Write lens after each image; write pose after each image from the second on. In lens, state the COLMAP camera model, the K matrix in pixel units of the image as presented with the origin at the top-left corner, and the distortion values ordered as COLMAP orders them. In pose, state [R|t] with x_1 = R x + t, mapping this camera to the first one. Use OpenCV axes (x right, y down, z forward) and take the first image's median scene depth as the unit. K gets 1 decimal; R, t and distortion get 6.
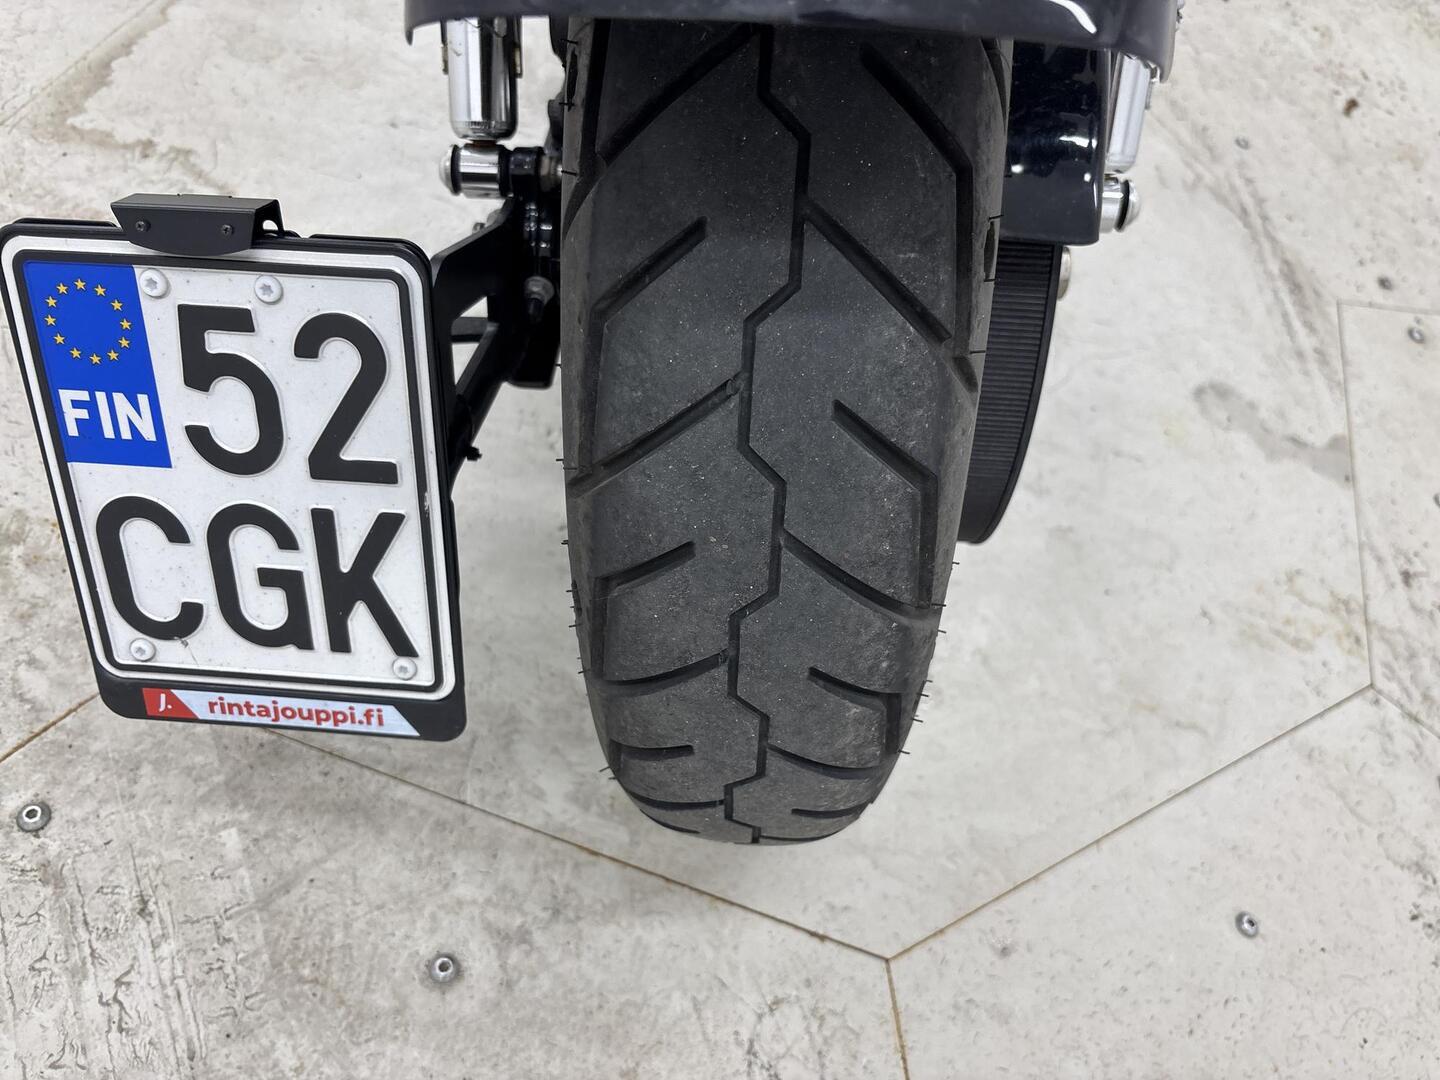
lens RADIAL K [[1091.7, 0, 720.5], [0, 1091.7, 527.1], [0, 0, 1]] dist [0.030984, -0.046067]
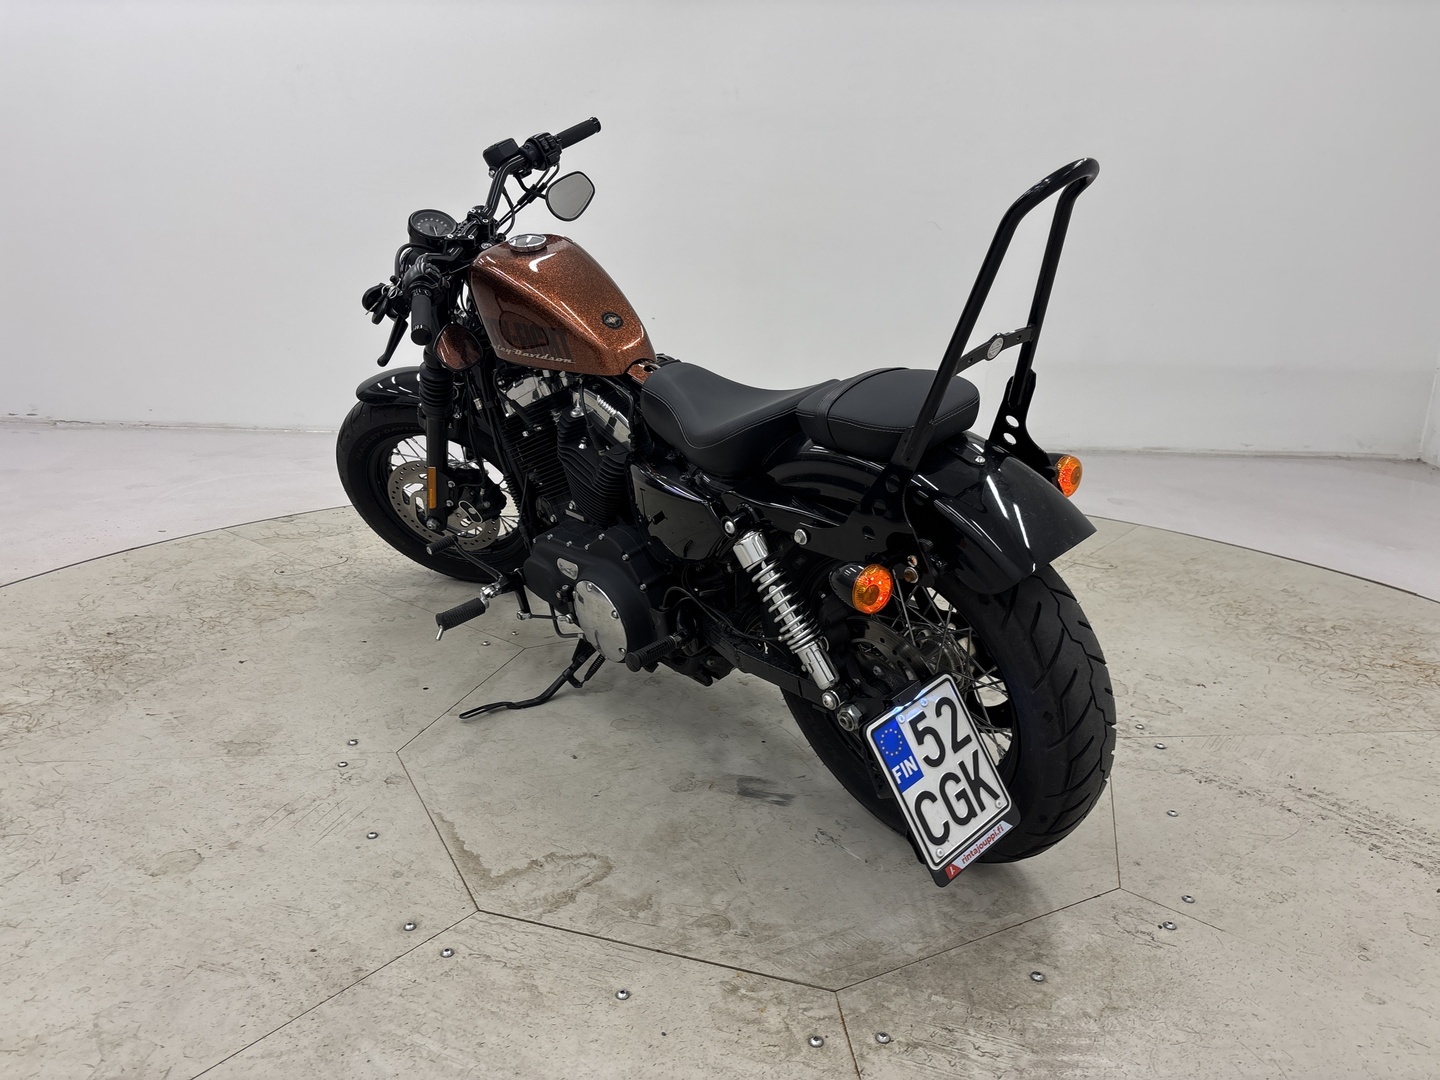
lens RADIAL K [[1091.7, 0, 716.2], [0, 1091.7, 553.0], [0, 0, 1]] dist [0.030984, -0.046067]
pose [[0.699229, -0.403352, 0.590242, -1.747447], [0.653942, 0.694474, -0.300110, 0.036084], [-0.288858, 0.595829, 0.749365, -1.065766]]
